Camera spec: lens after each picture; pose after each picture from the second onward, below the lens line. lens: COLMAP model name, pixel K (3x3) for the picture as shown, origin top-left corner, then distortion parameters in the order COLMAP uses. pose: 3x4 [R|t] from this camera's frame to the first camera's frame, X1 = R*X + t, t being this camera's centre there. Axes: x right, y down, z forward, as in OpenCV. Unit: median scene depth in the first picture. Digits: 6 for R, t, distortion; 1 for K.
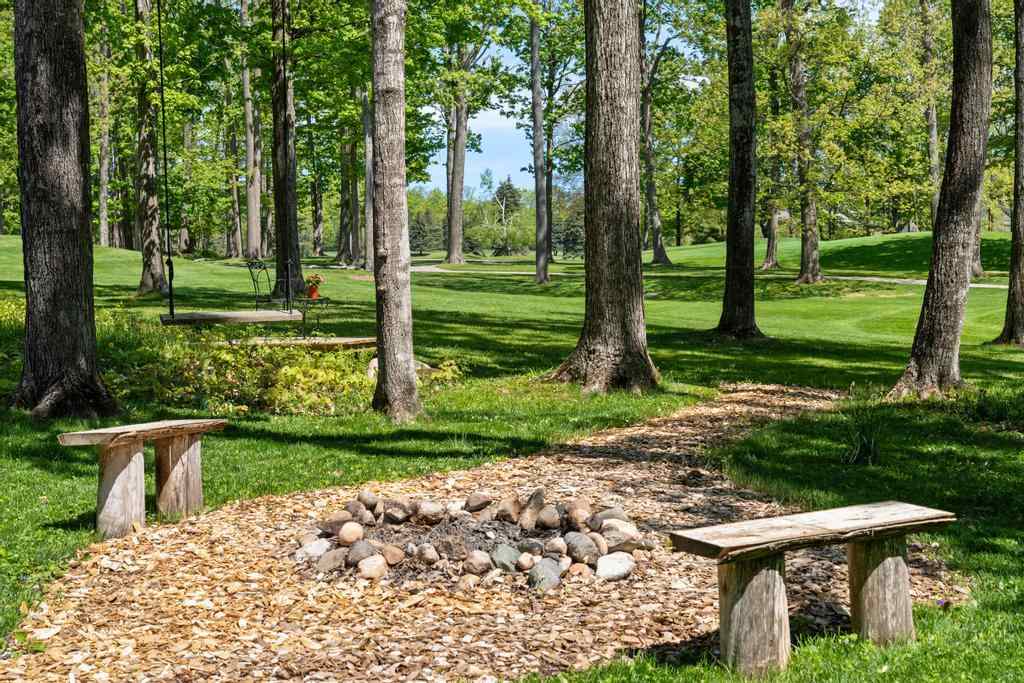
lens RADIAL K [[1626.0, 0, 512.8], [0, 1626.0, 340.7], [0, 0, 1]] dist [0.001698, 0.000000]
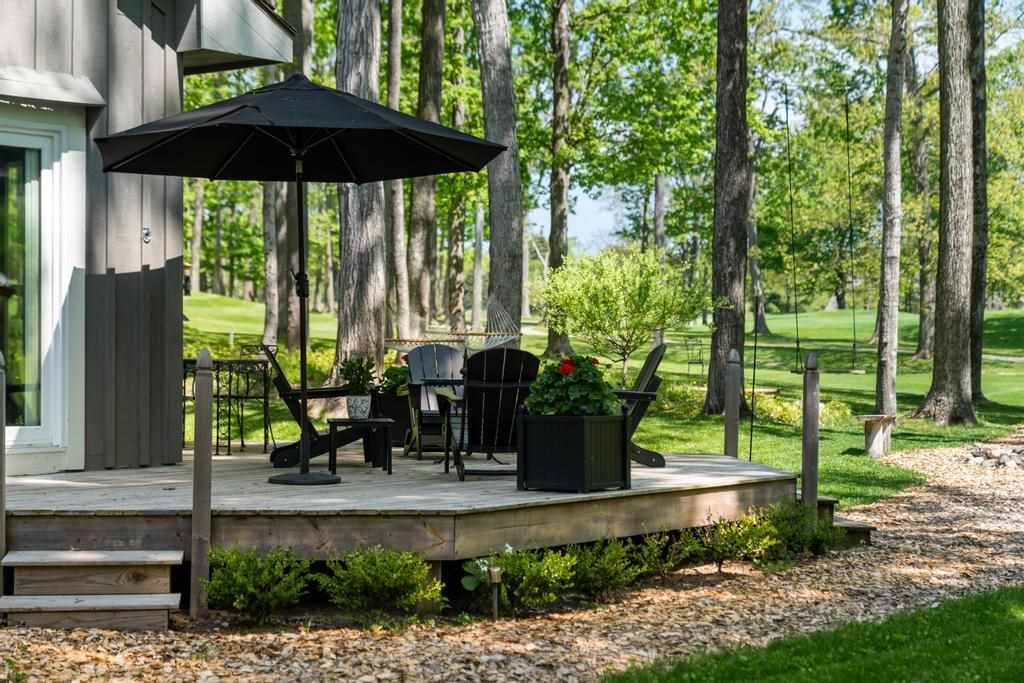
lens RADIAL K [[1898.6, 0, 511.3], [0, 1898.6, 344.4], [0, 0, 1]] dist [0.045315, 0.000000]
pose [[0.999489, 0.031724, 0.003873, -0.186519], [-0.031564, 0.998849, -0.036129, 0.015762], [-0.005015, 0.035988, 0.999340, -0.435485]]
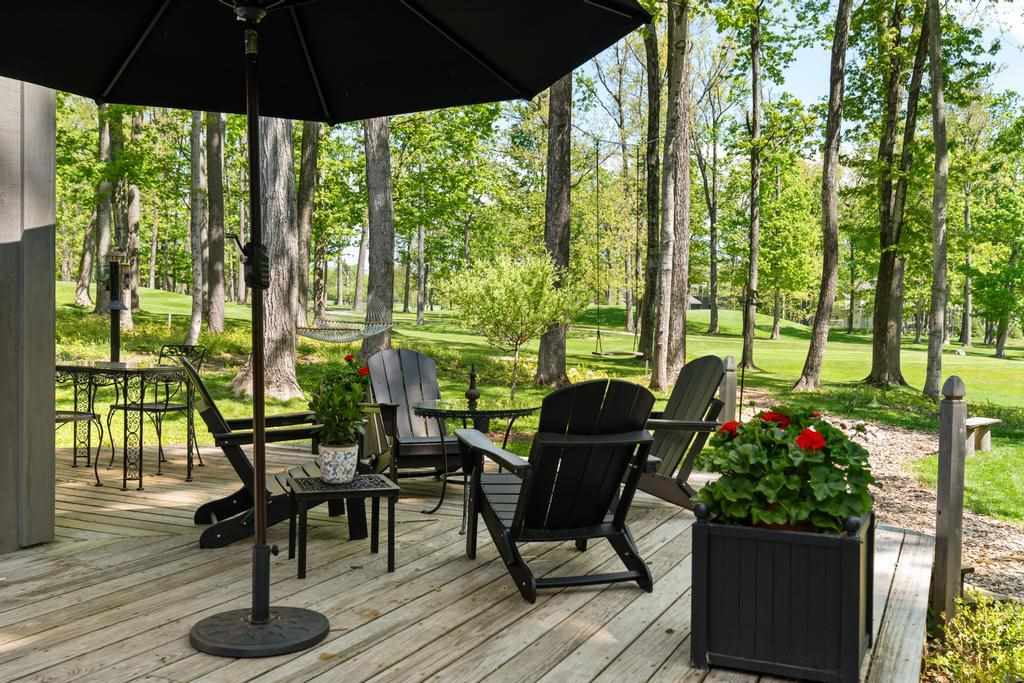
lens RADIAL K [[943.2, 0, 512.5], [0, 943.2, 339.1], [0, 0, 1]] dist [-0.002434, 0.000000]
pose [[0.979006, 0.037882, 0.200282, -0.220222], [-0.034232, 0.999179, -0.021658, 0.000655], [-0.200938, 0.014348, 0.979499, -0.160569]]
